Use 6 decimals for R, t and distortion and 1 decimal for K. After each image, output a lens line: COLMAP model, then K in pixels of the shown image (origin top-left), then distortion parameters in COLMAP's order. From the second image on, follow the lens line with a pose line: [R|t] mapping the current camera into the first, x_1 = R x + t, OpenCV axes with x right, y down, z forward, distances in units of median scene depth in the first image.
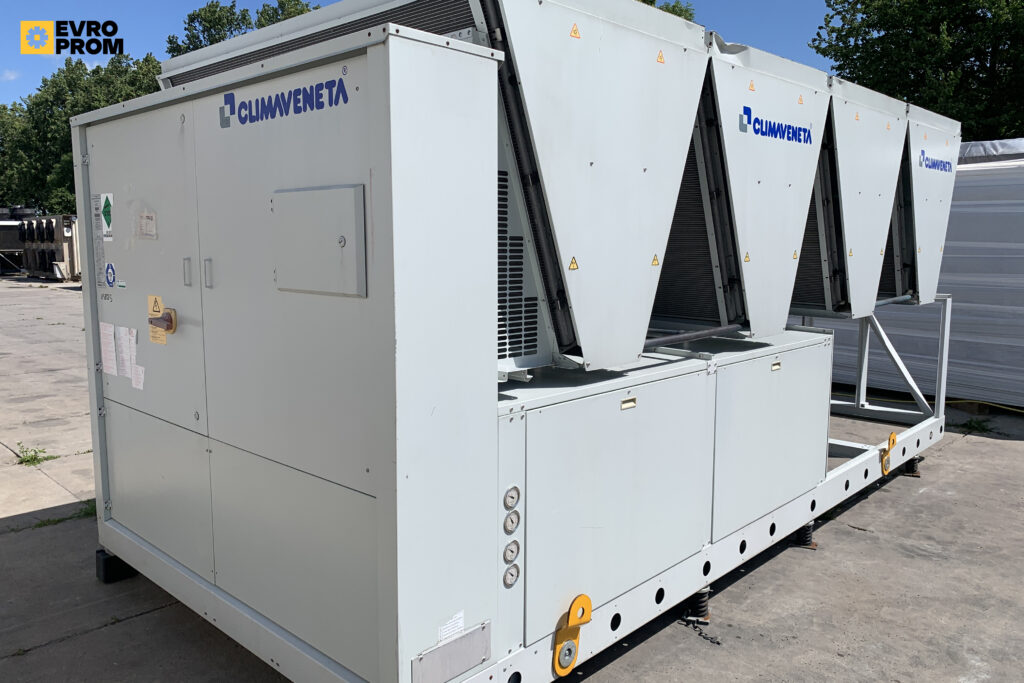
lens RADIAL K [[791.3, 0, 513.4], [0, 791.3, 333.2], [0, 0, 1]] dist [0.005054, 0.001314]
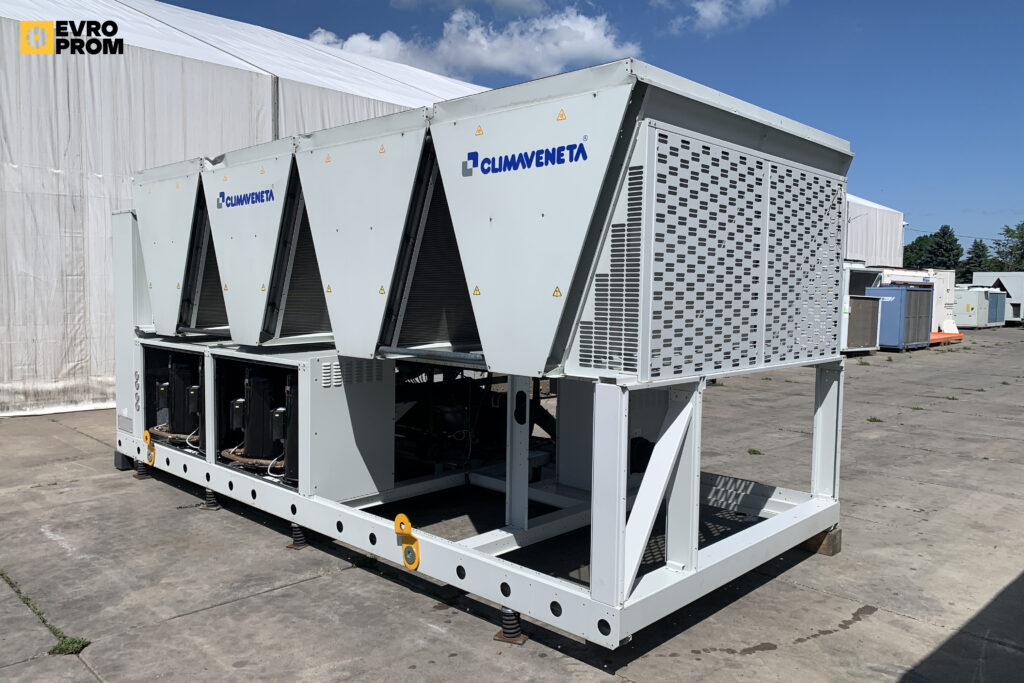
lens RADIAL K [[781.6, 0, 512.7], [0, 781.6, 340.0], [0, 0, 1]] dist [0.003630, 0.005147]
pose [[0.002346, 0.065880, -0.997825, 1.734559], [-0.135187, 0.988688, 0.064959, -0.163314], [0.990817, 0.134740, 0.011225, 1.478861]]
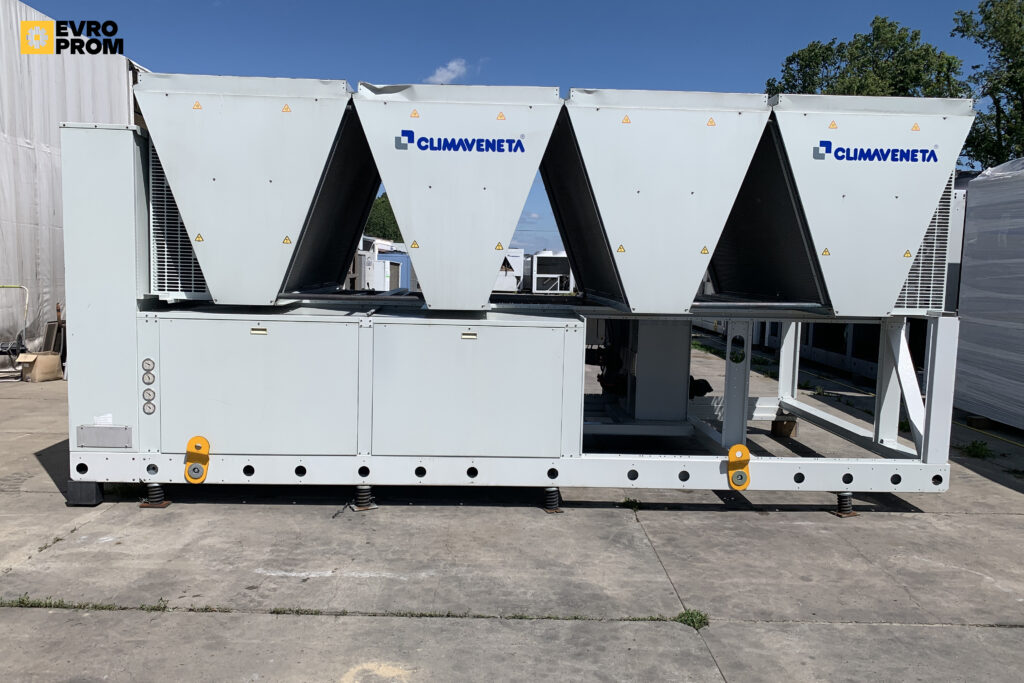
lens RADIAL K [[784.8, 0, 511.2], [0, 784.8, 343.2], [0, 0, 1]] dist [0.007389, -0.001663]
pose [[0.715404, 0.088930, -0.693028, 1.263727], [-0.108543, 0.993971, 0.015499, 0.027484], [0.690228, 0.064135, 0.720744, 0.179443]]
